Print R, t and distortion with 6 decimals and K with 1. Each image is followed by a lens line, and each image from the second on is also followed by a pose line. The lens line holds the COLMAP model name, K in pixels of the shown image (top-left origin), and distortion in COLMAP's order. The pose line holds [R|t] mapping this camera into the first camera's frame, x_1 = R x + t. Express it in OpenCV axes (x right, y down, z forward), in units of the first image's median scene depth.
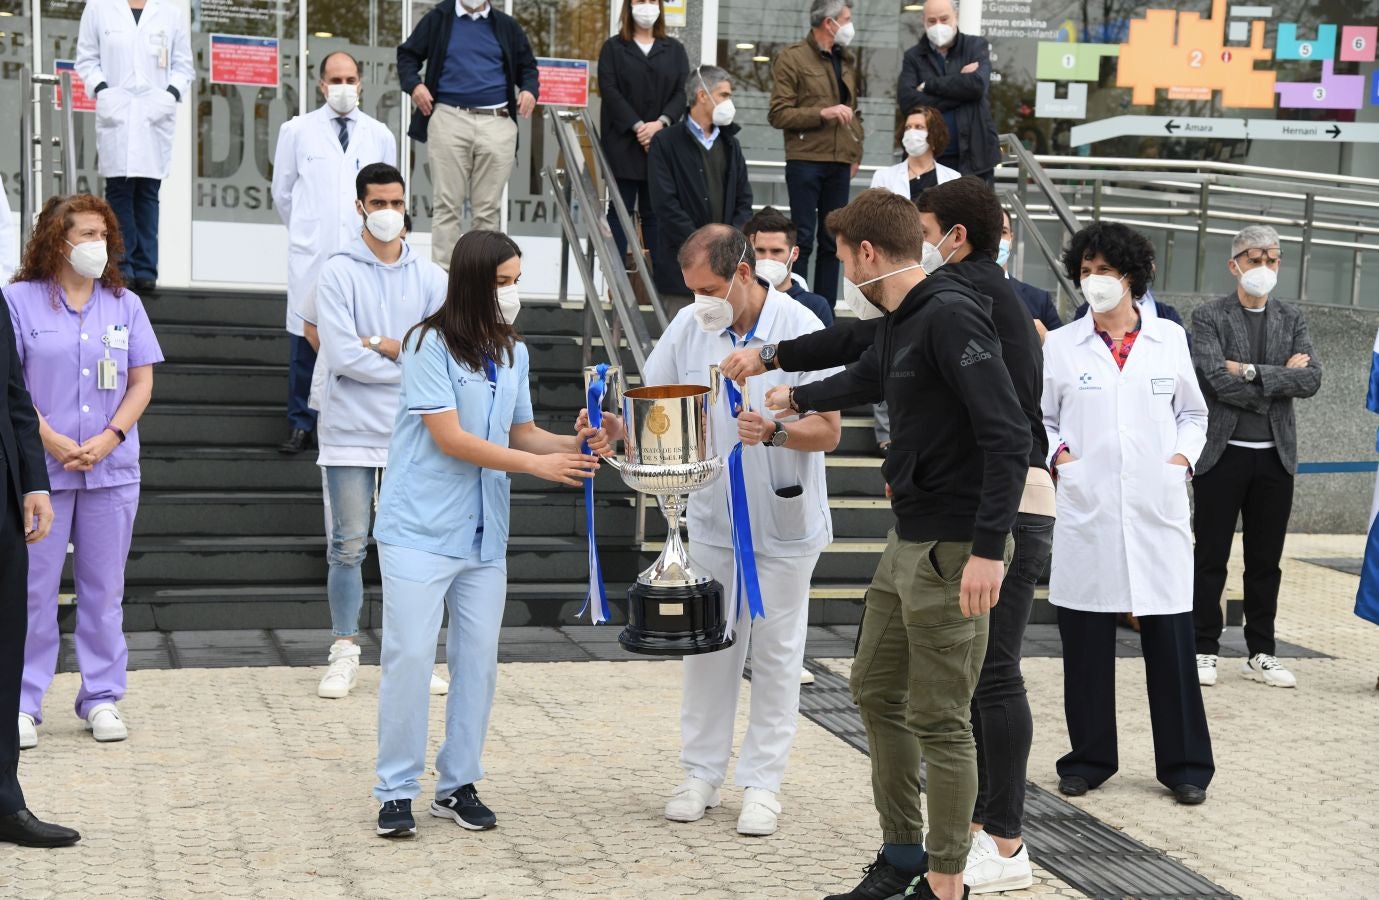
lens RADIAL K [[2473.8, 0, 679.8], [0, 2473.8, 420.2], [0, 0, 1]] dist [0.477012, 0.000000]
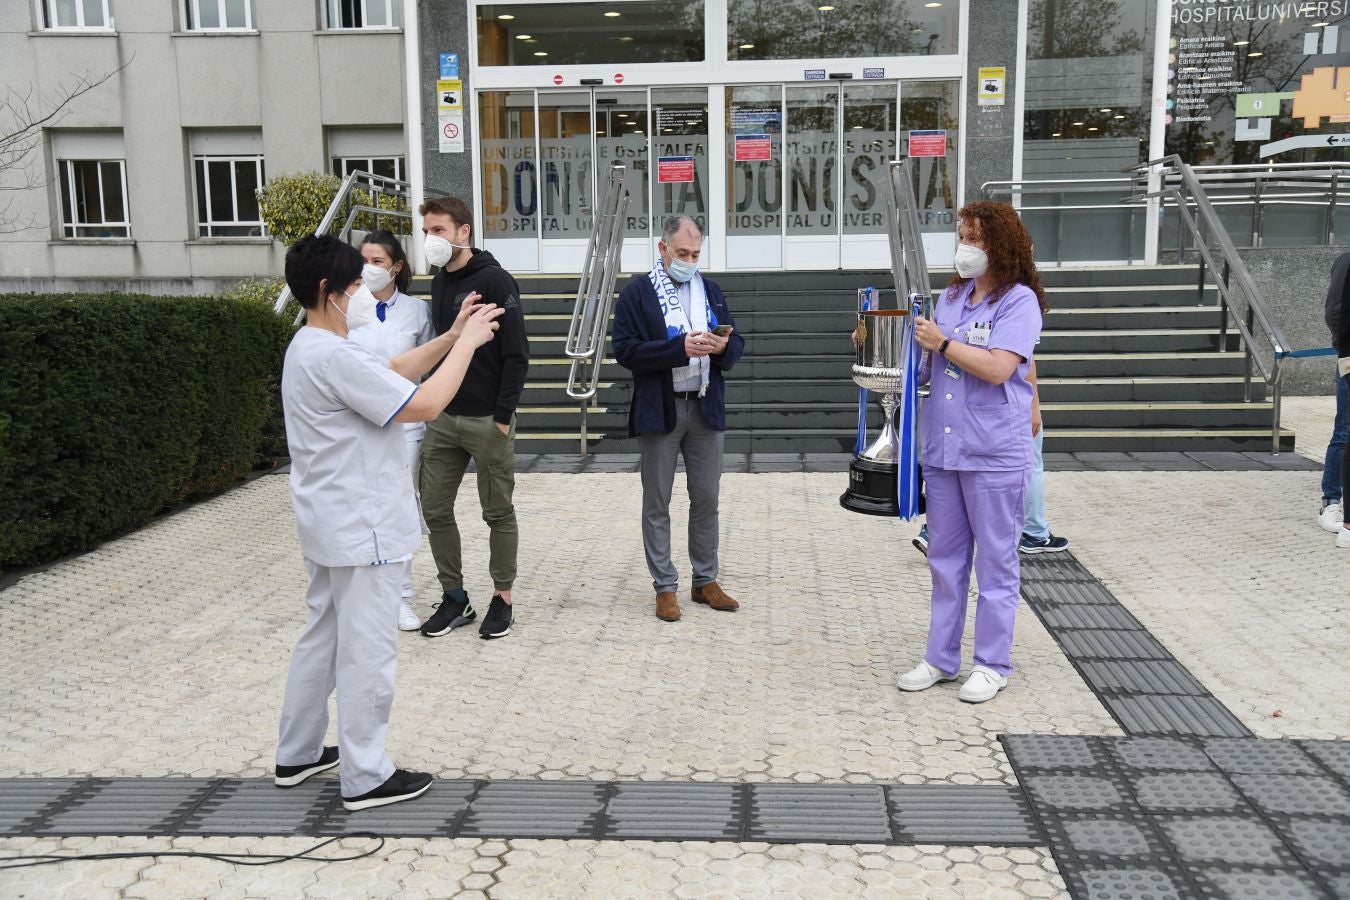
lens RADIAL K [[1362.7, 0, 669.2], [0, 1362.7, 421.0], [0, 0, 1]] dist [0.083273, 0.000000]
pose [[0.935763, -0.003863, -0.352608, 0.119114], [0.024649, 0.998211, 0.054479, 0.001696], [0.351767, -0.059671, 0.934184, 0.028960]]
